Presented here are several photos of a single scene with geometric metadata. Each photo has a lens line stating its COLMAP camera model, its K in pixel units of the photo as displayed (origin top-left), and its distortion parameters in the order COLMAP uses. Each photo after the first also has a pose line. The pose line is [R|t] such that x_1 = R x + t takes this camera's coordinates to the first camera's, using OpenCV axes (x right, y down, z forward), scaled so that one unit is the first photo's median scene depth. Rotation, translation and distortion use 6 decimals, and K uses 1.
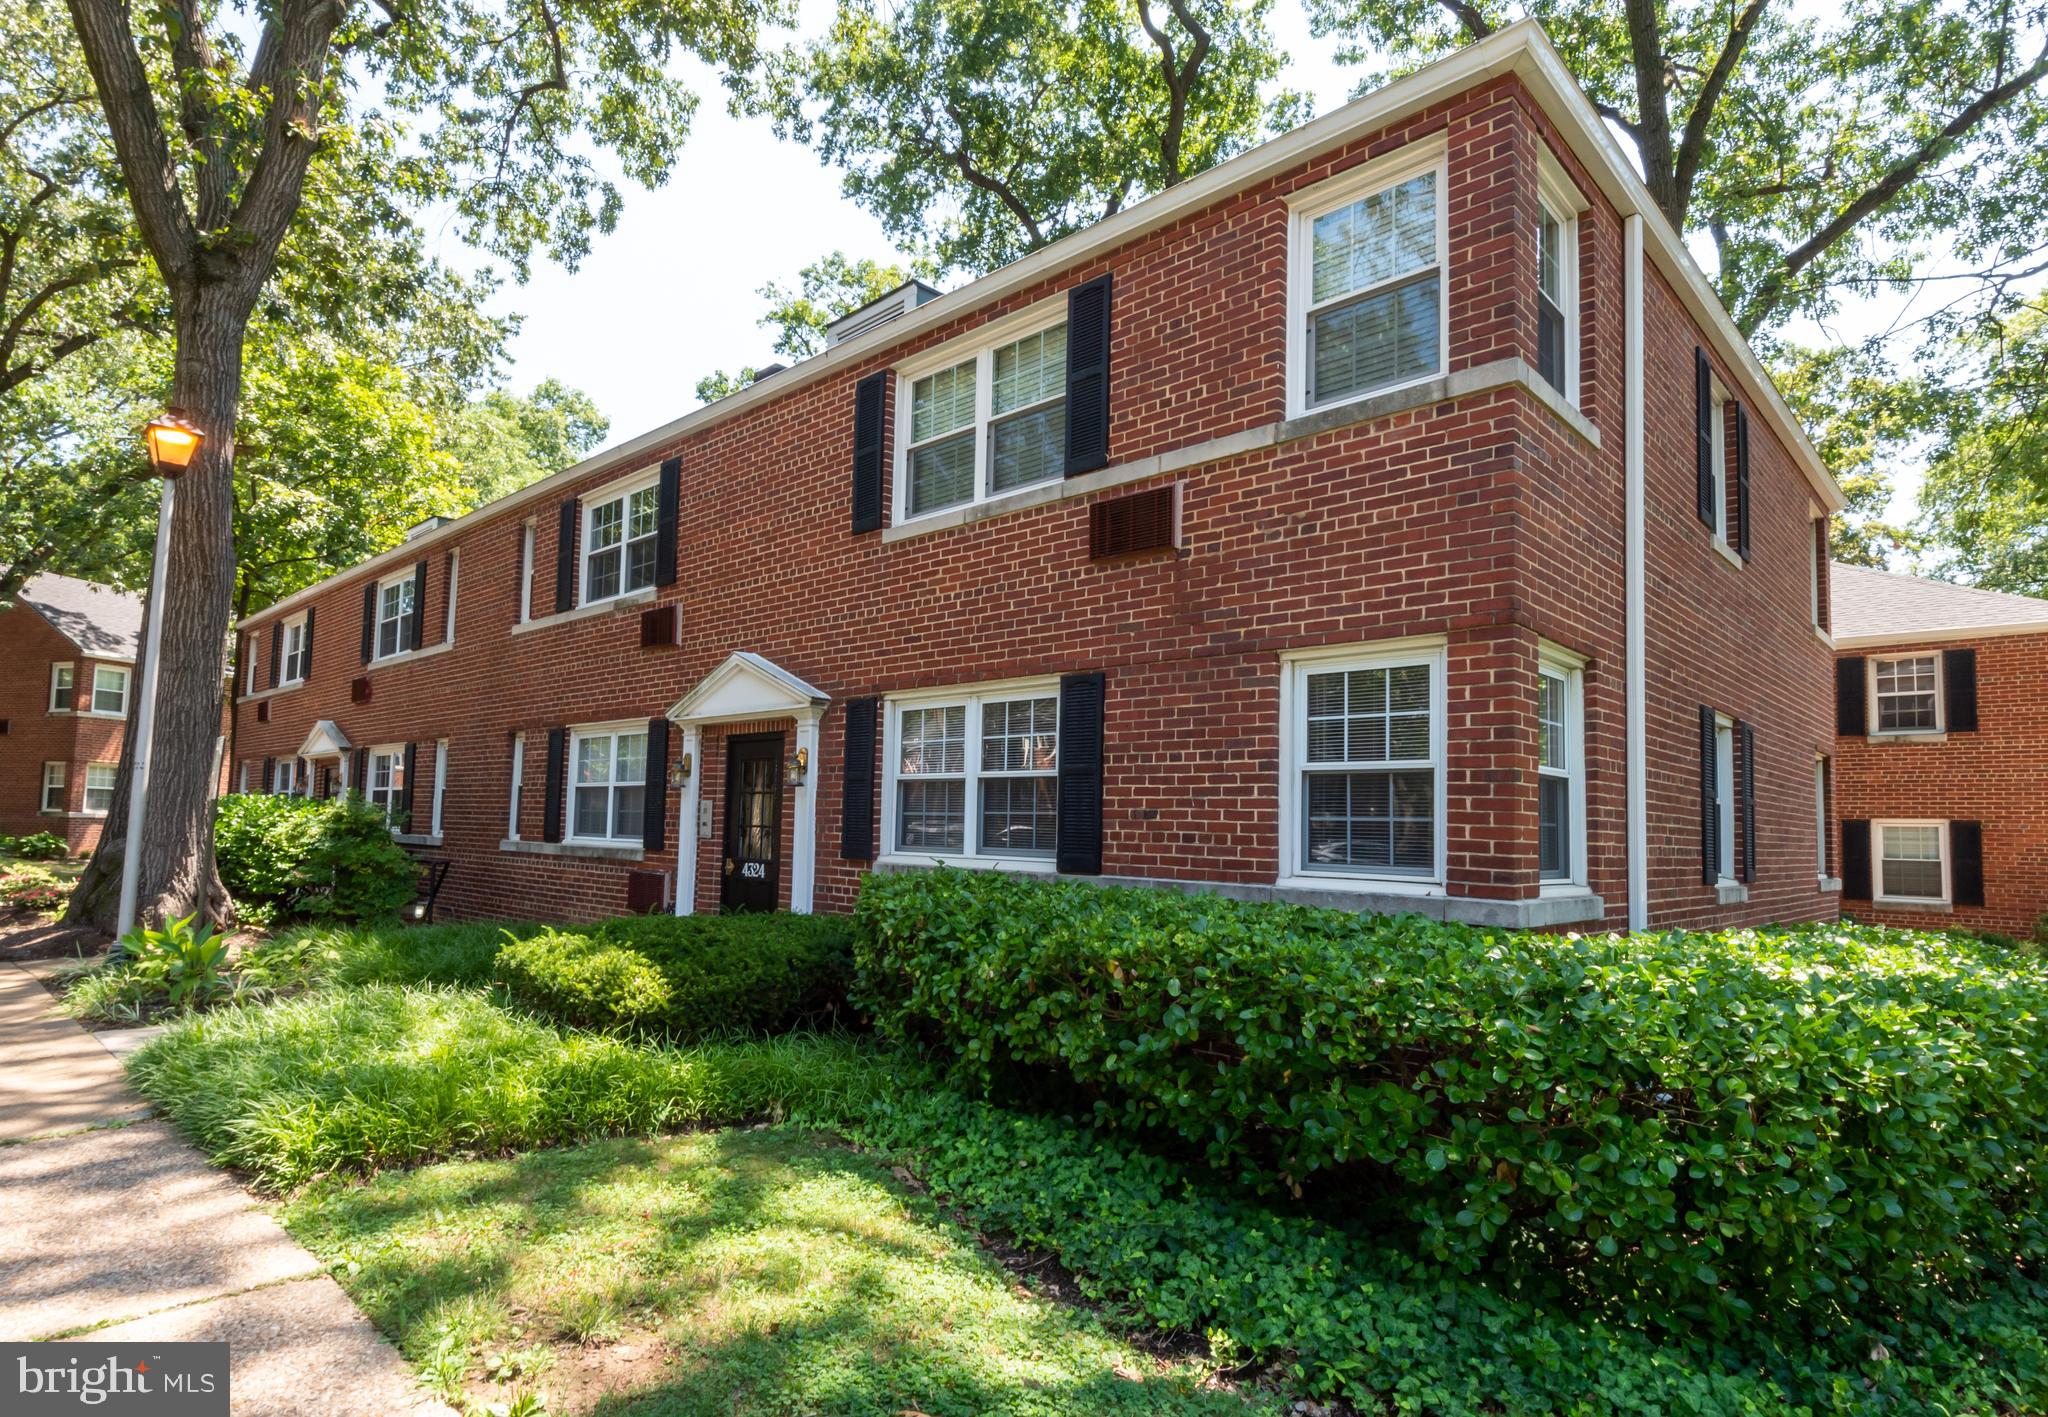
lens RADIAL K [[1103.4, 0, 1023.3], [0, 1103.4, 728.5], [0, 0, 1]] dist [0.003631, 0.000053]
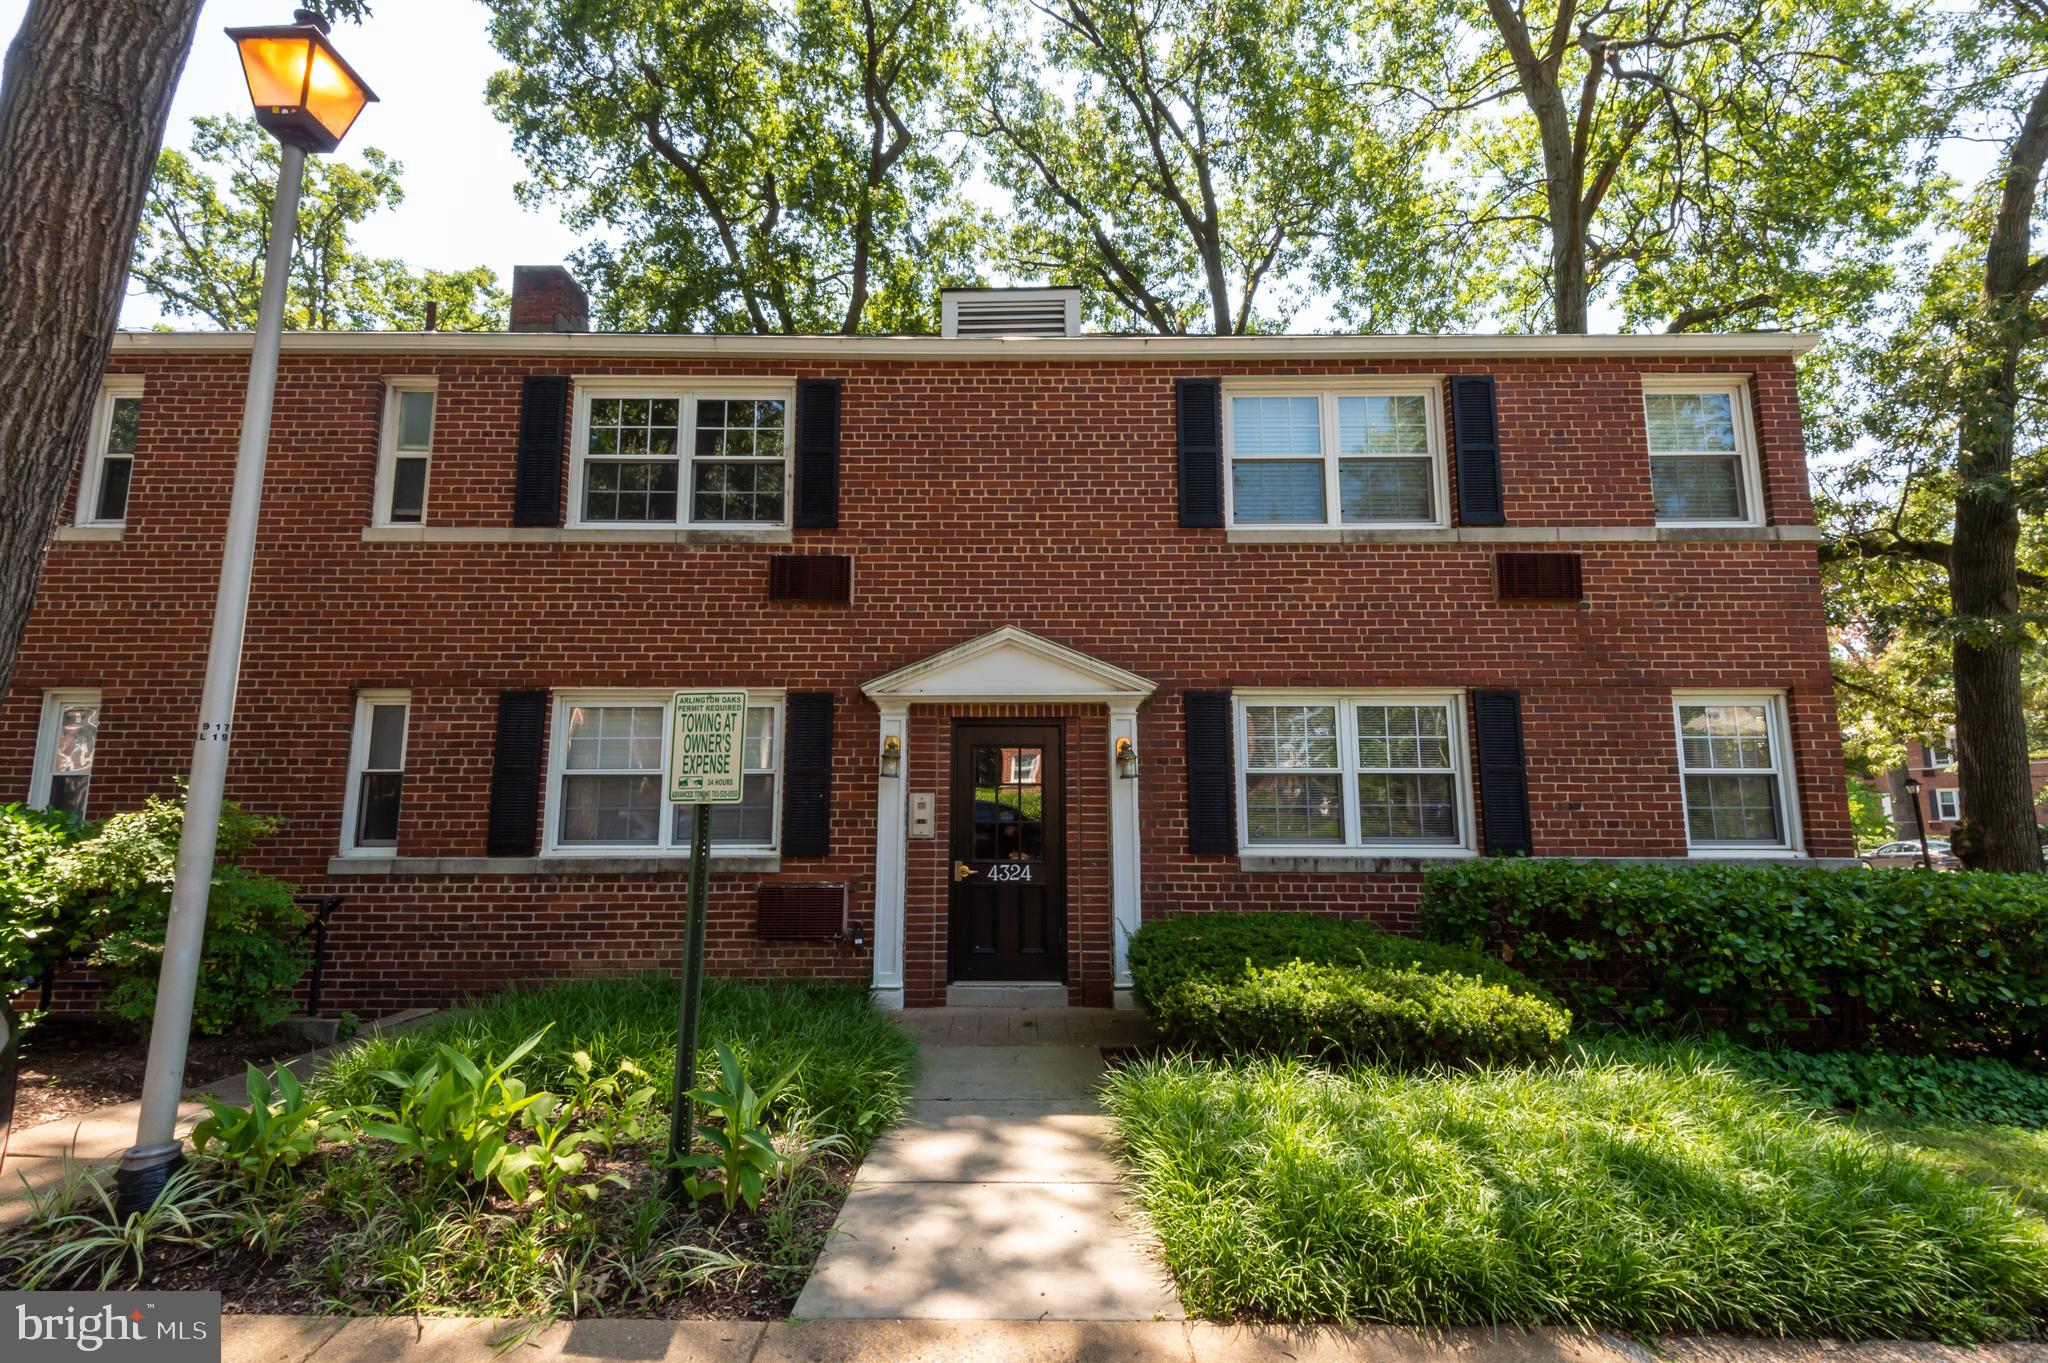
lens RADIAL K [[943.6, 0, 1021.8], [0, 943.6, 670.3], [0, 0, 1]] dist [0.024214, -0.011269]
pose [[0.722844, 0.093236, 0.684693, -0.911857], [-0.045268, 0.995116, -0.087717, 0.039136], [-0.689527, 0.032411, 0.723534, 0.528279]]
